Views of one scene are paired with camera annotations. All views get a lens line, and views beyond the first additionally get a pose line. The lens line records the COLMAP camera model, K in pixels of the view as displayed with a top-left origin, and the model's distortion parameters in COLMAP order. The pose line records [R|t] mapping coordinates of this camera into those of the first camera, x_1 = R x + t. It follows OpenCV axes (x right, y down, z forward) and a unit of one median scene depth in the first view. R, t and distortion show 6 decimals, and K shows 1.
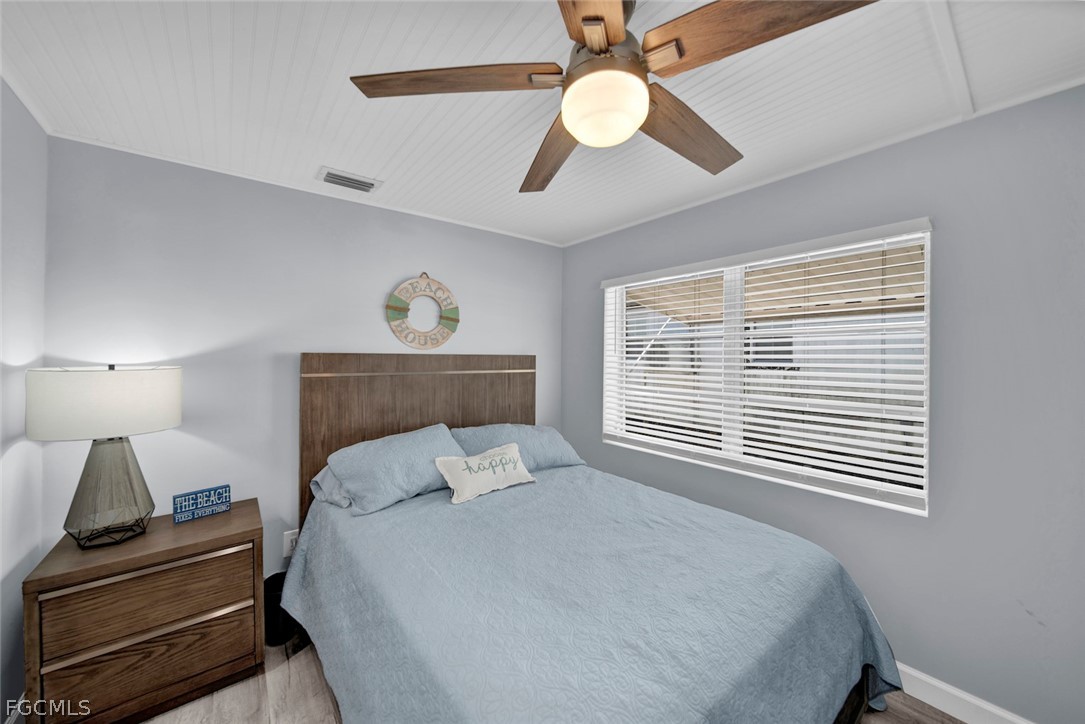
lens RADIAL K [[381.8, 0, 548.1], [0, 381.8, 359.3], [0, 0, 1]] dist [-0.000922, -0.001229]
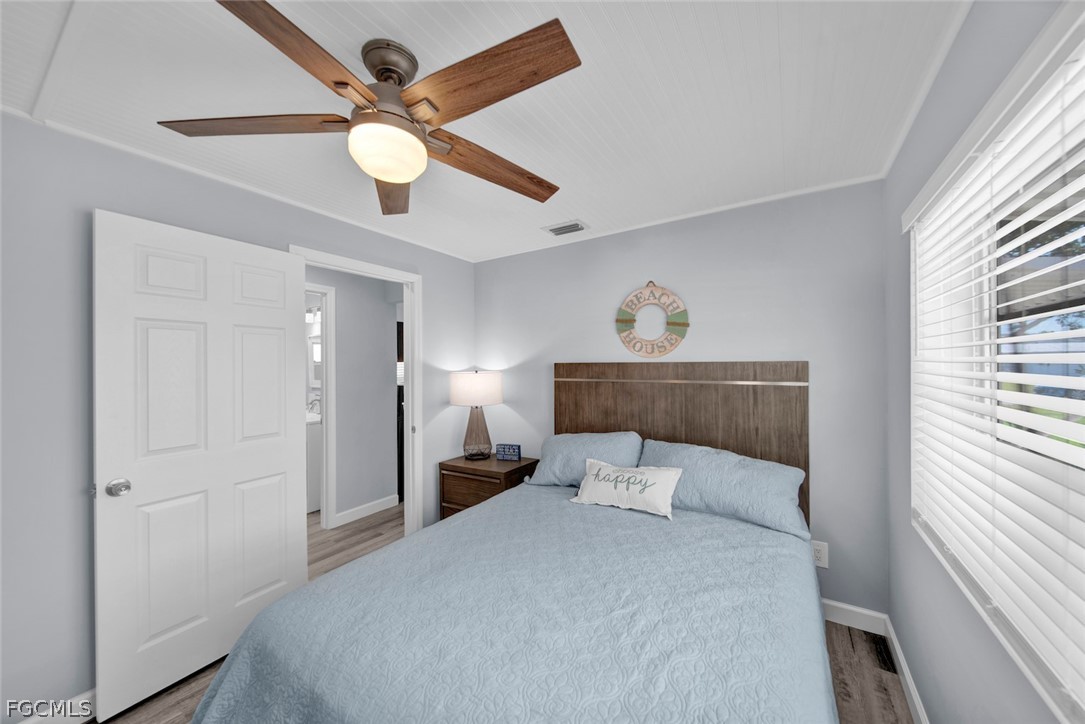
lens RADIAL K [[381.8, 0, 542.4], [0, 381.8, 365.9], [0, 0, 1]] dist [-0.000922, -0.001229]
pose [[0.347587, -0.004906, -0.937635, 0.548506], [0.001866, 0.999988, -0.004541, -0.000174], [0.937646, -0.000171, 0.347592, 0.404283]]
